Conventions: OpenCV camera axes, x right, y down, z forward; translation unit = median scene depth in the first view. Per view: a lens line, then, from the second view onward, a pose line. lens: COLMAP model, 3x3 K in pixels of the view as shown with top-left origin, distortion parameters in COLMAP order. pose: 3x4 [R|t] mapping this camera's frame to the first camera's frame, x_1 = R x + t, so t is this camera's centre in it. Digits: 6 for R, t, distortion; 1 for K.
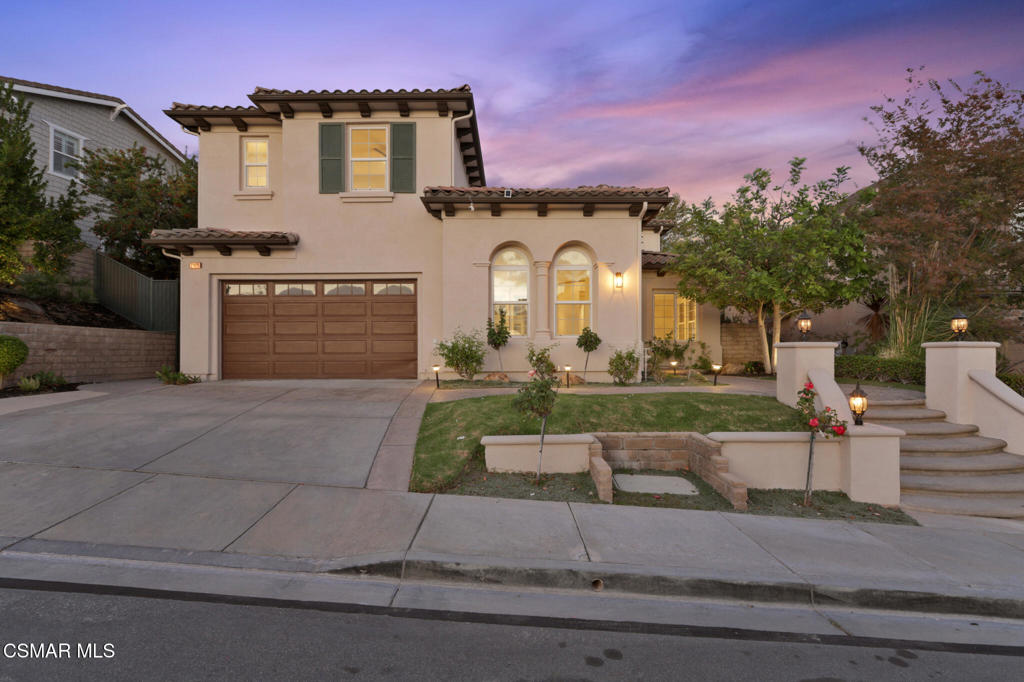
lens RADIAL K [[493.0, 0, 510.7], [0, 493.0, 345.0], [0, 0, 1]] dist [-0.001330, -0.000276]
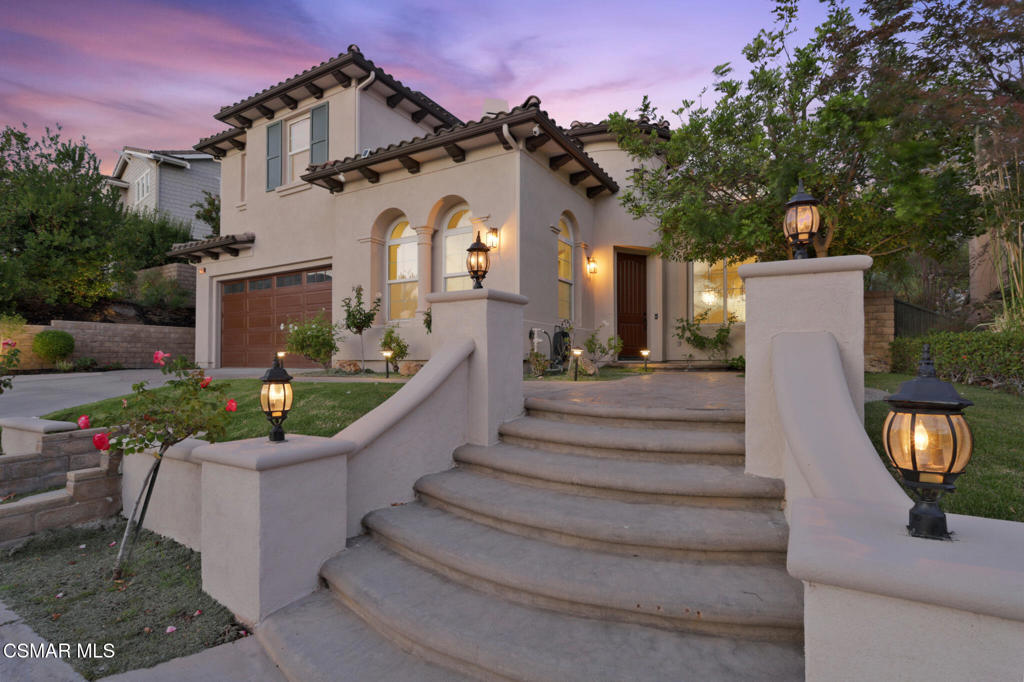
lens RADIAL K [[493.0, 0, 511.7], [0, 493.0, 343.2], [0, 0, 1]] dist [-0.001330, -0.000276]
pose [[0.861652, -0.015412, -0.507266, 0.610782], [0.007270, 0.999811, -0.018028, 0.040470], [0.507448, 0.011846, 0.861601, 0.367210]]
